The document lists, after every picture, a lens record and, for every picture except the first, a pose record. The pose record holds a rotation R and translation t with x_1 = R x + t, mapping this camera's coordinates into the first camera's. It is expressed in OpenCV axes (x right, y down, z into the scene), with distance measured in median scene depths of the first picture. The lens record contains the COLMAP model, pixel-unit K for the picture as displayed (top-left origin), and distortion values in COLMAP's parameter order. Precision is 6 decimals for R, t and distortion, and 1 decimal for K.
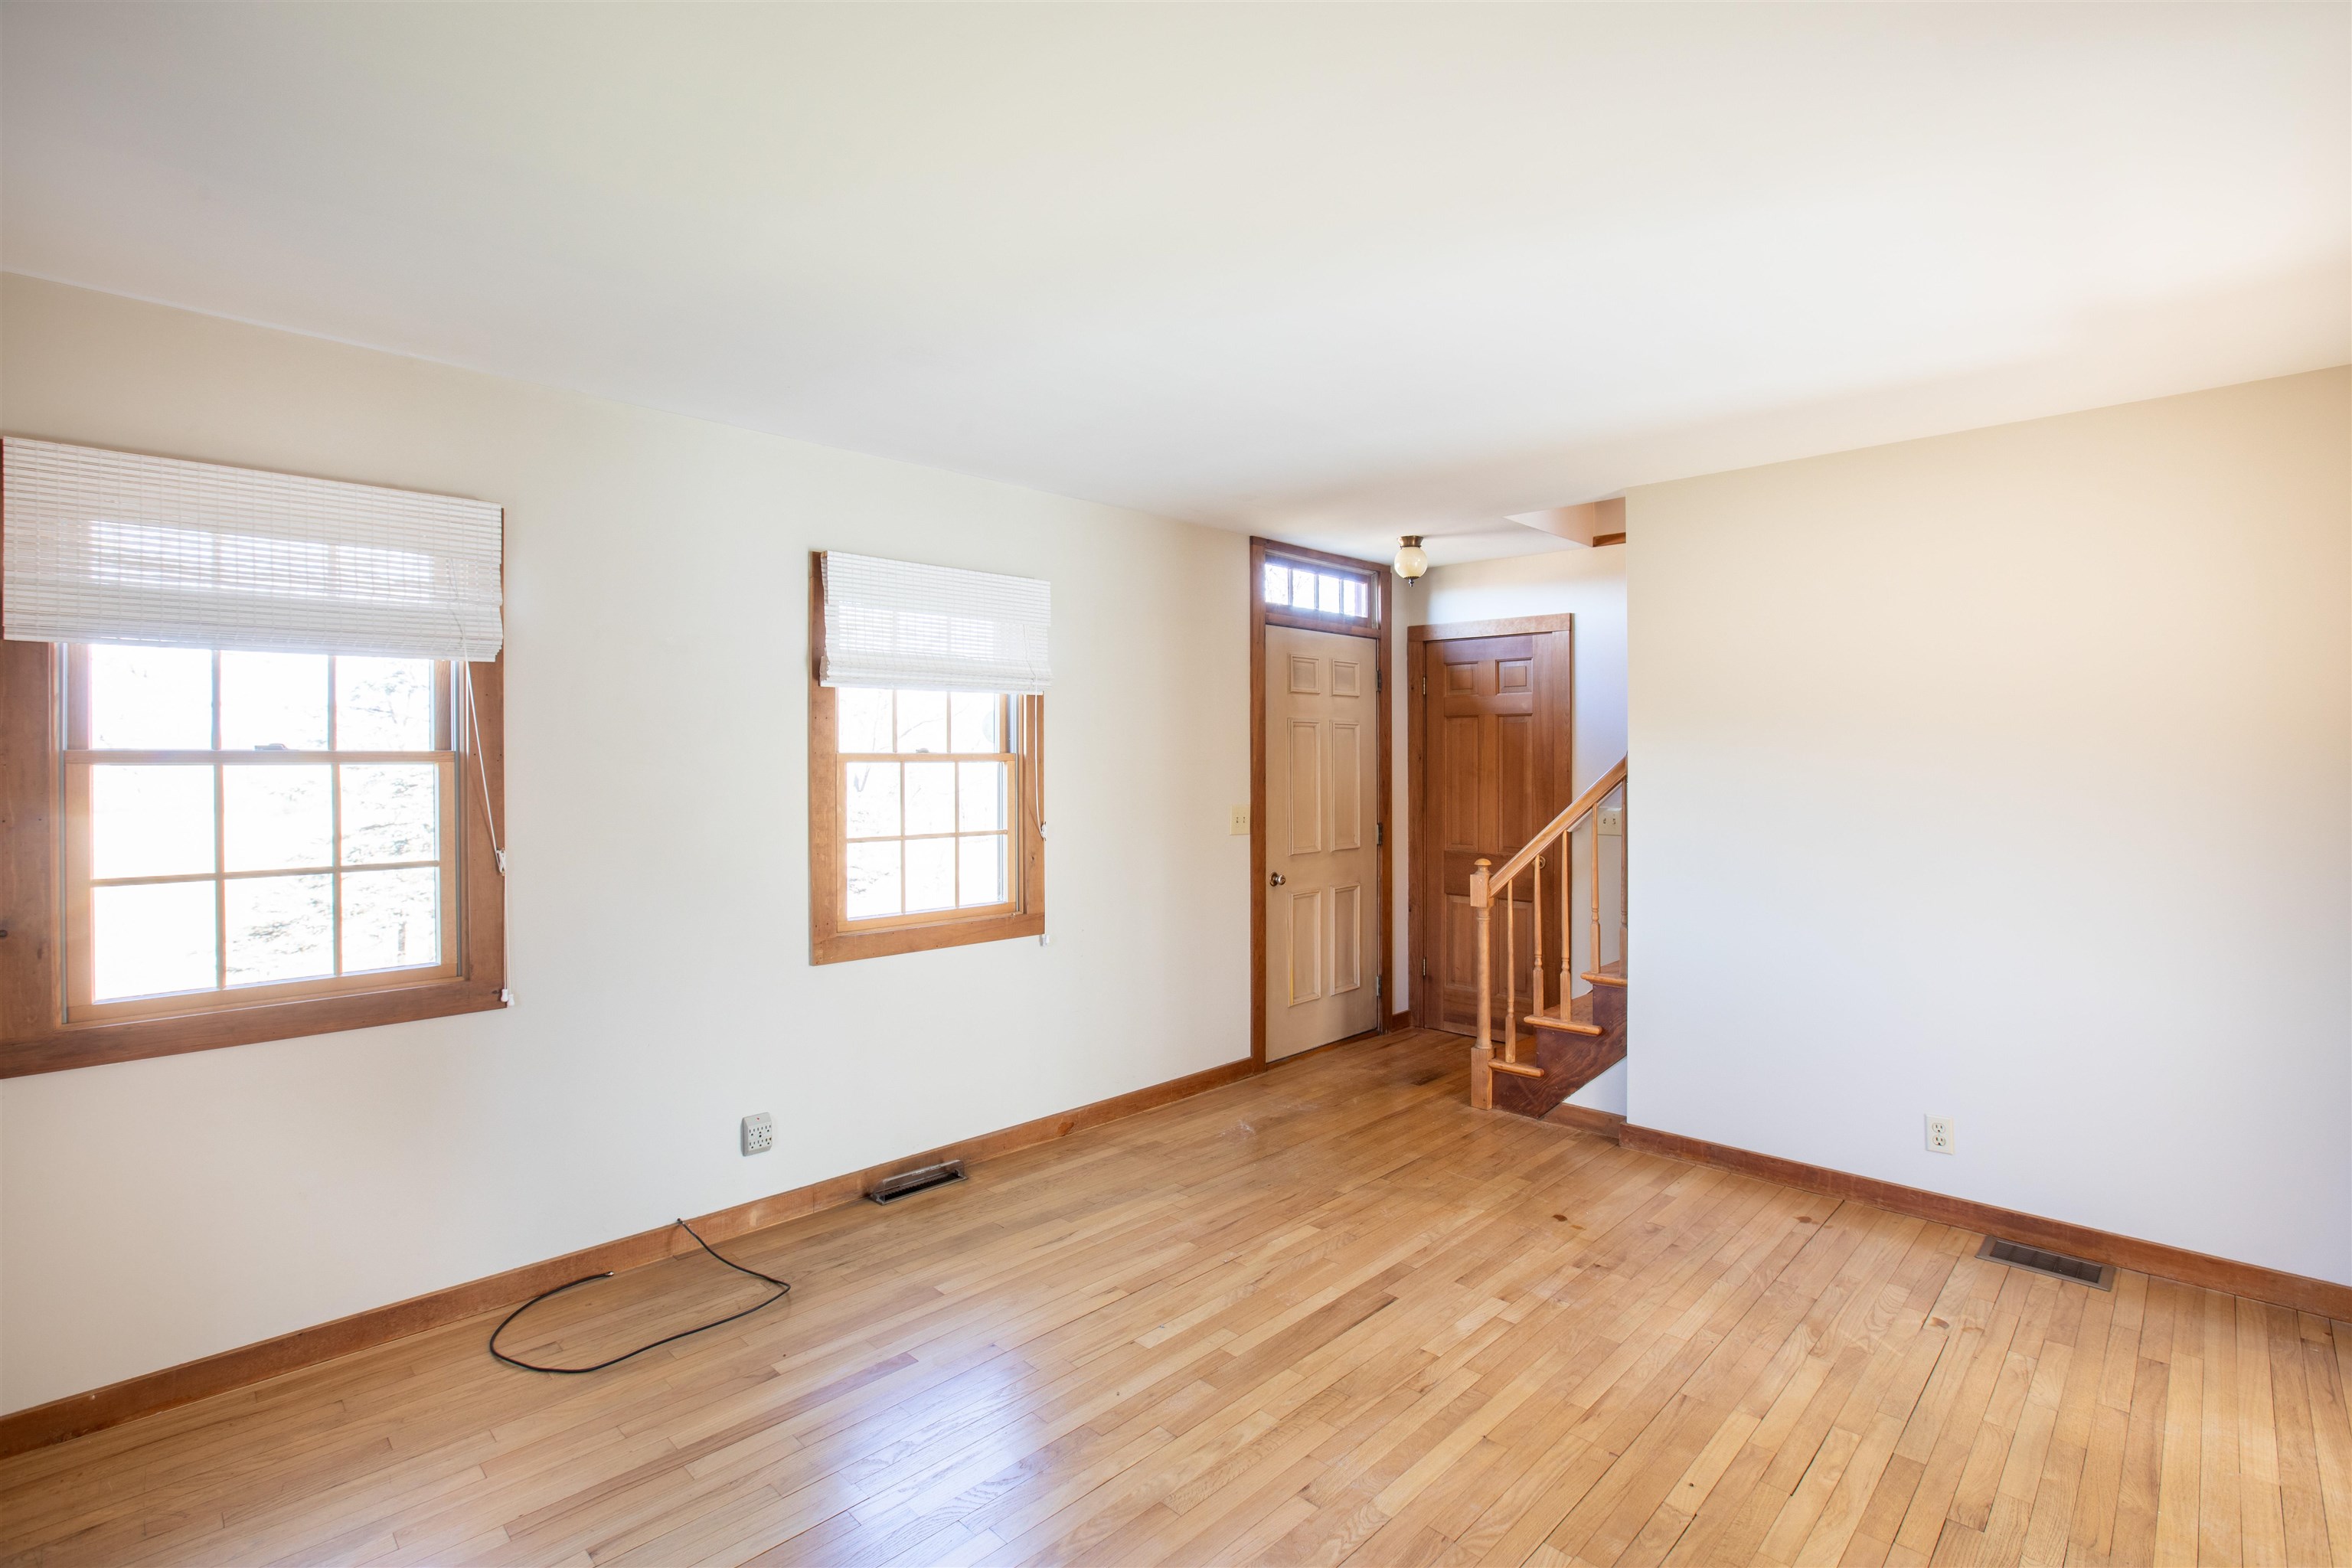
lens RADIAL K [[1119.0, 0, 1182.7], [0, 1119.0, 764.5], [0, 0, 1]] dist [-0.000414, -0.000015]
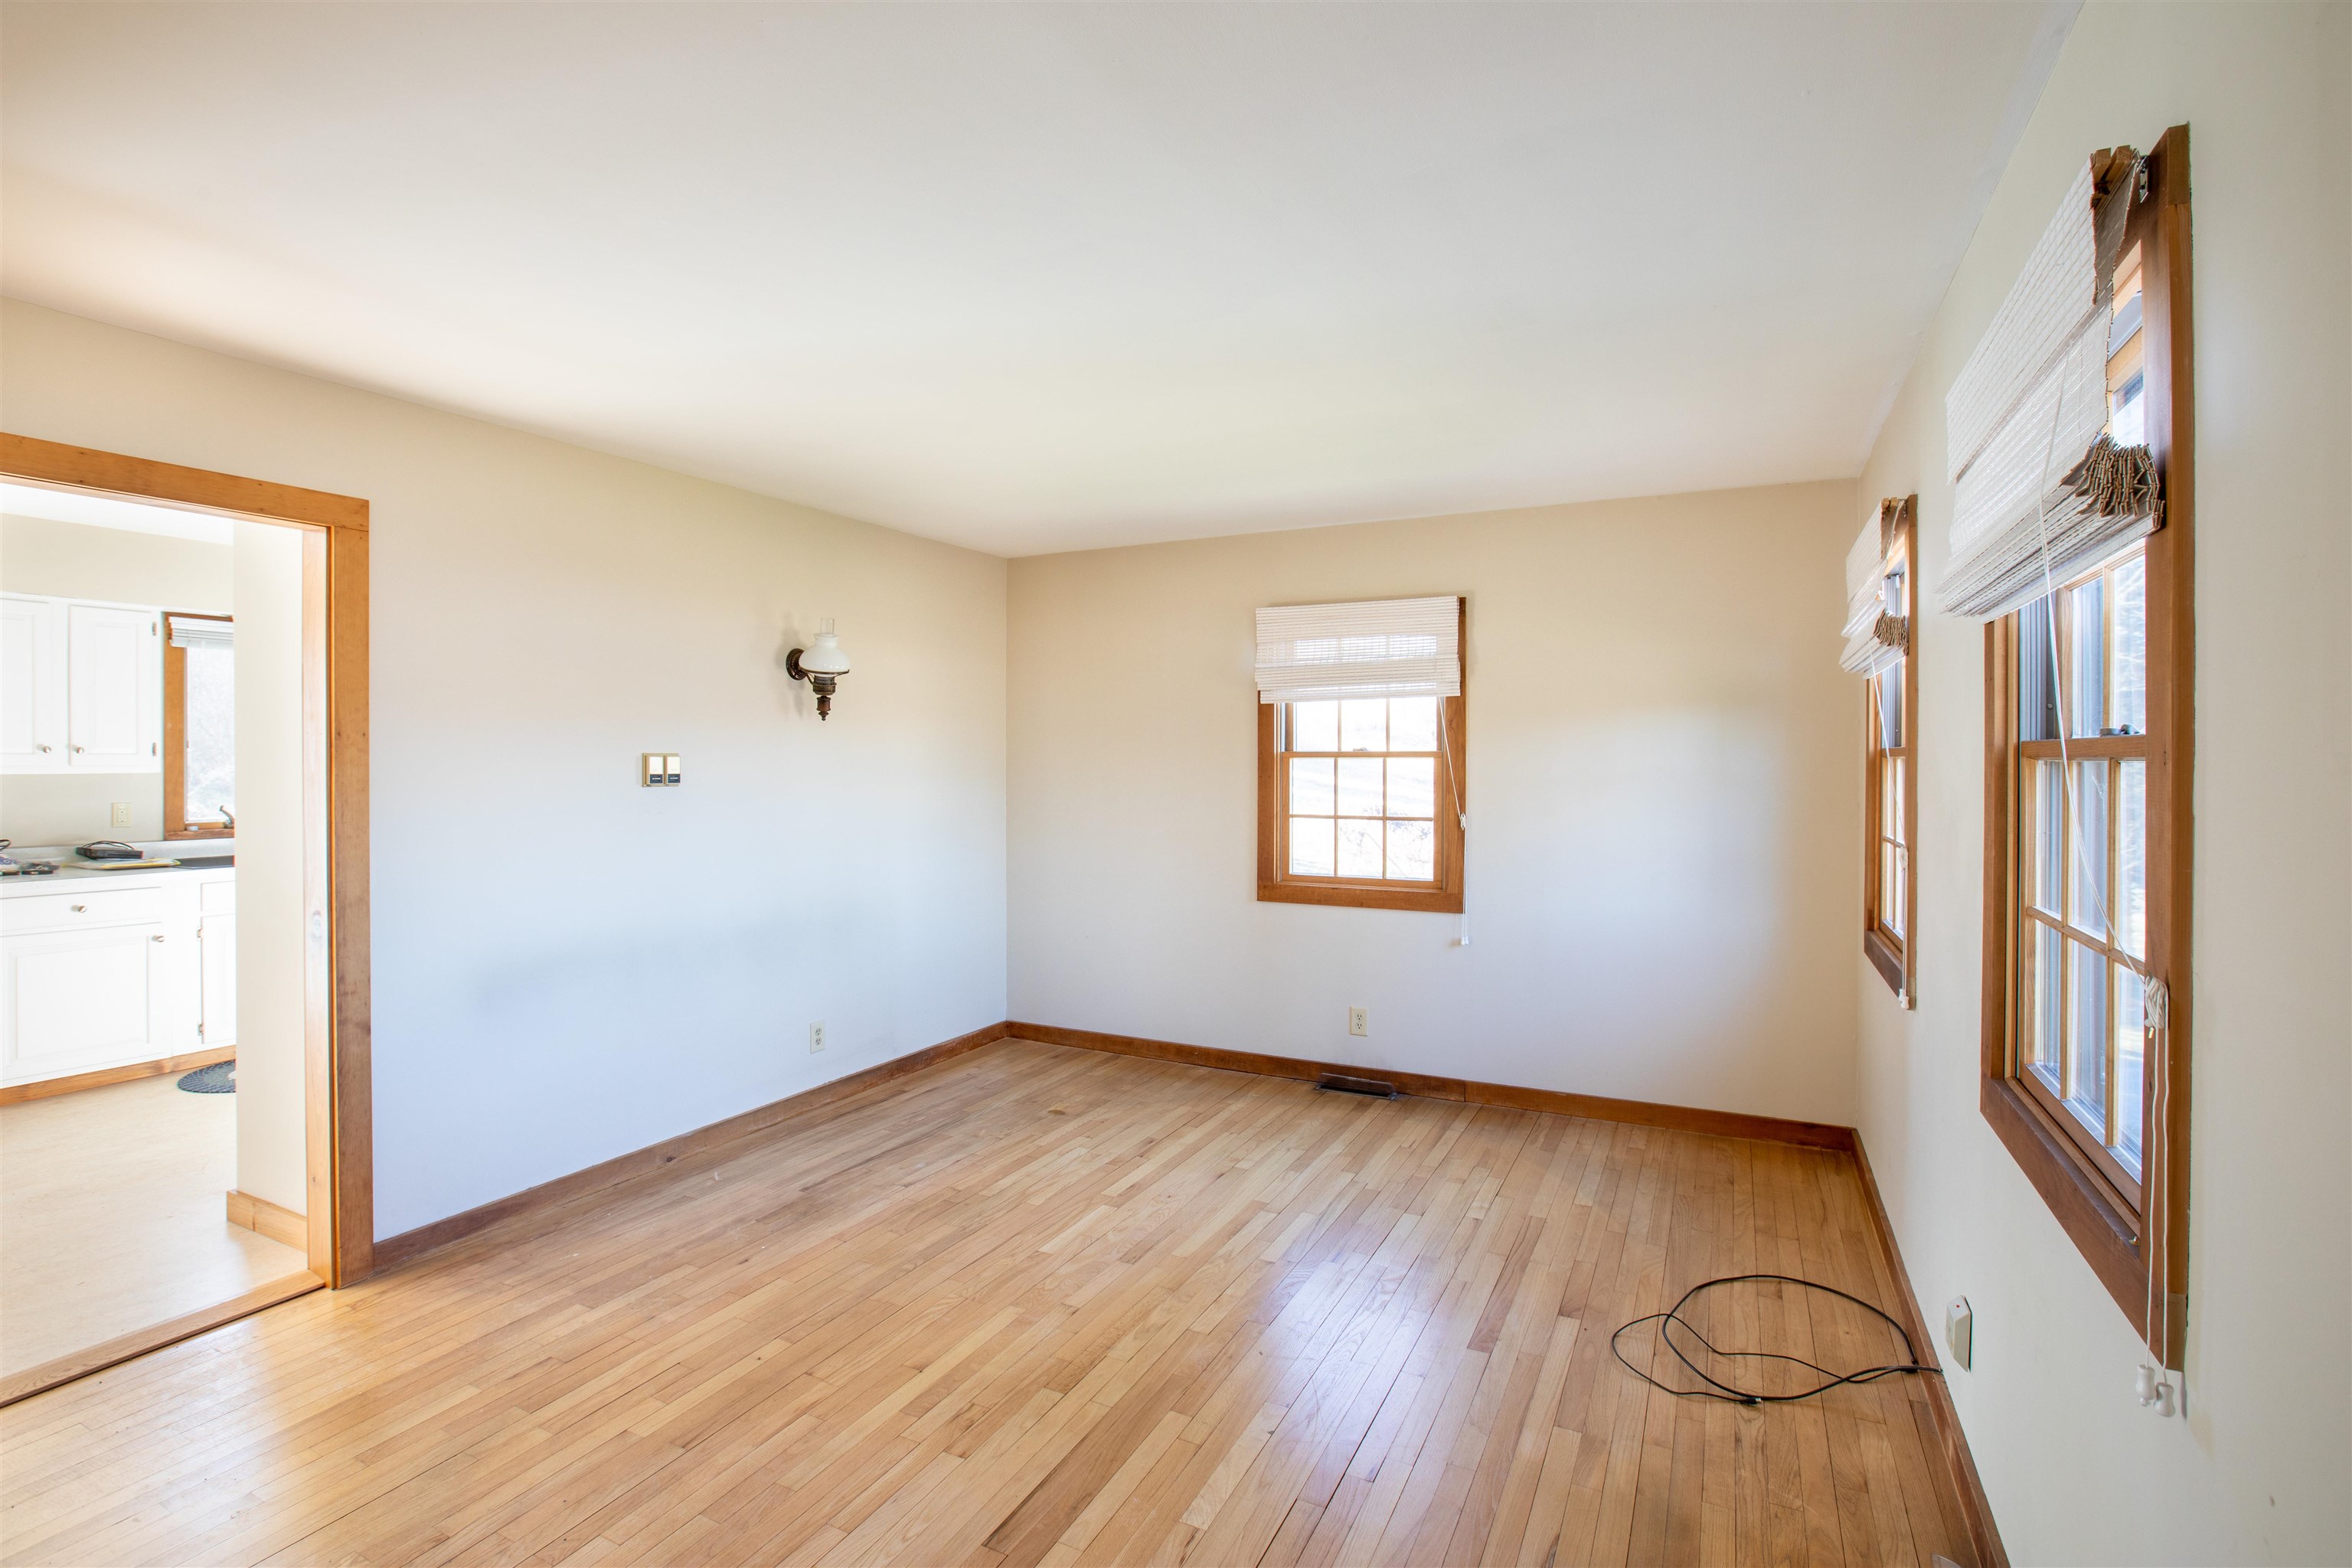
lens RADIAL K [[1119.0, 0, 1182.7], [0, 1119.0, 764.5], [0, 0, 1]] dist [-0.000414, -0.000015]
pose [[-0.954393, 0.001770, -0.298548, 0.249394], [-0.001460, 0.999943, 0.010596, -0.006541], [0.298550, 0.010549, -0.954336, 1.502981]]
